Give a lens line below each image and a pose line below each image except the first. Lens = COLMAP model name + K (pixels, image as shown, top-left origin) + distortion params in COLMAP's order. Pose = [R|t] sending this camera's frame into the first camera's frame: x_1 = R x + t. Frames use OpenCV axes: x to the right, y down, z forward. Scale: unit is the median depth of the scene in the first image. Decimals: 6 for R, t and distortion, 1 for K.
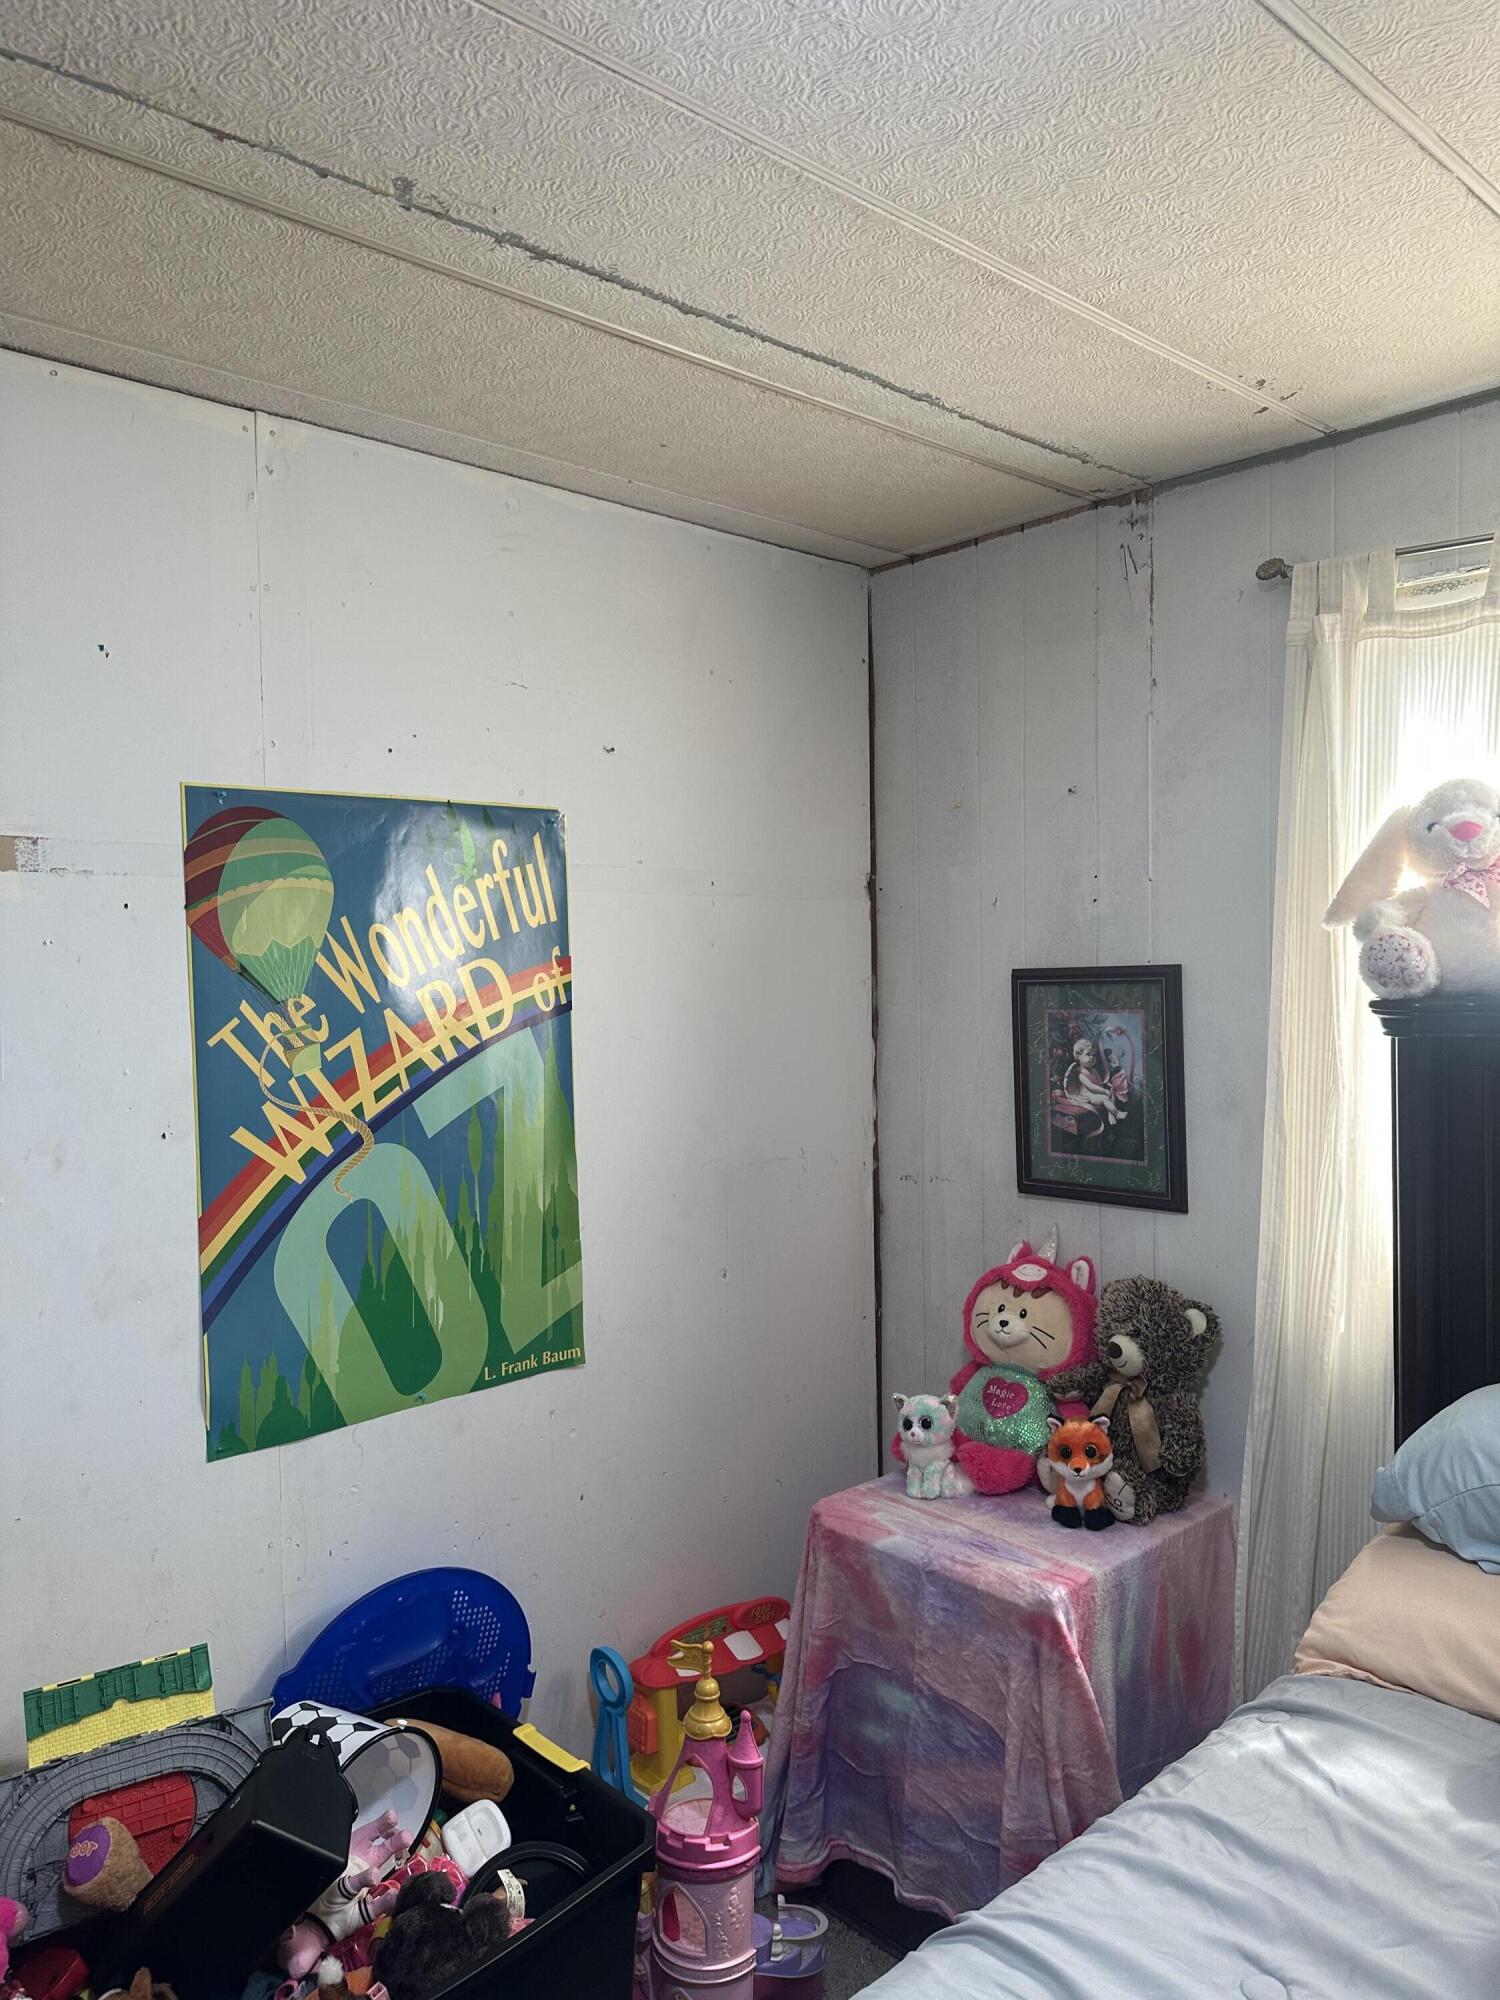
lens RADIAL K [[1399.9, 0, 755.6], [0, 1399.9, 1004.3], [0, 0, 1]] dist [0.003009, -0.014774]
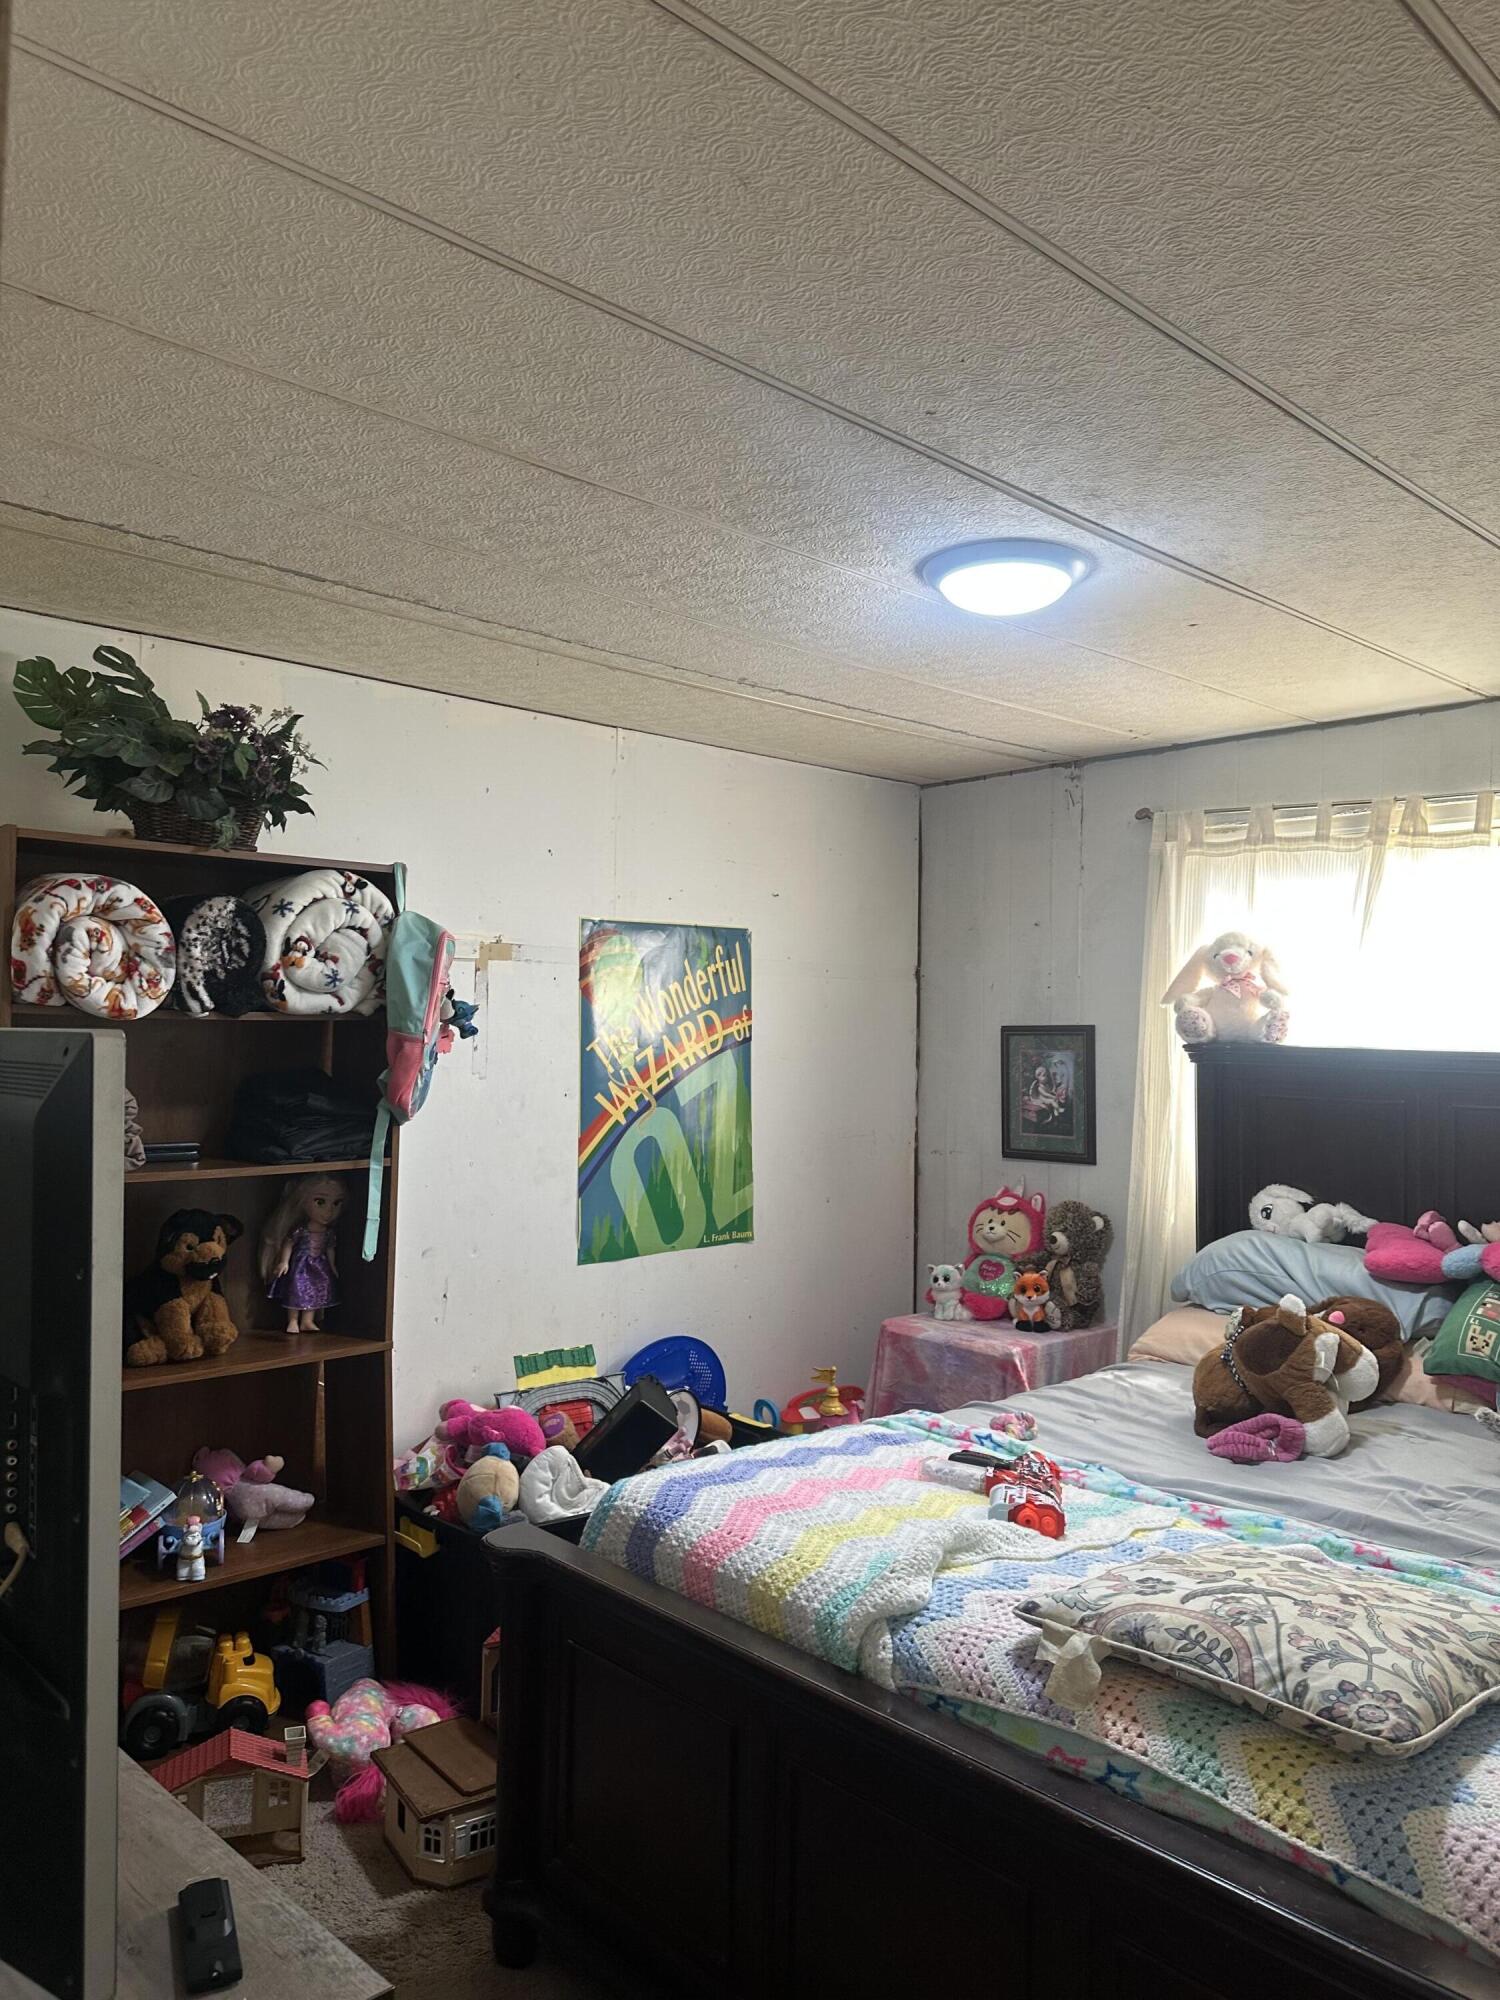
lens RADIAL K [[1399.9, 0, 741.6], [0, 1399.9, 1005.3], [0, 0, 1]] dist [0.003009, -0.014774]
pose [[0.999543, 0.028277, -0.010672, -0.137587], [-0.028734, 0.998558, -0.045355, 0.043664], [0.009374, 0.045641, 0.998914, -0.847040]]
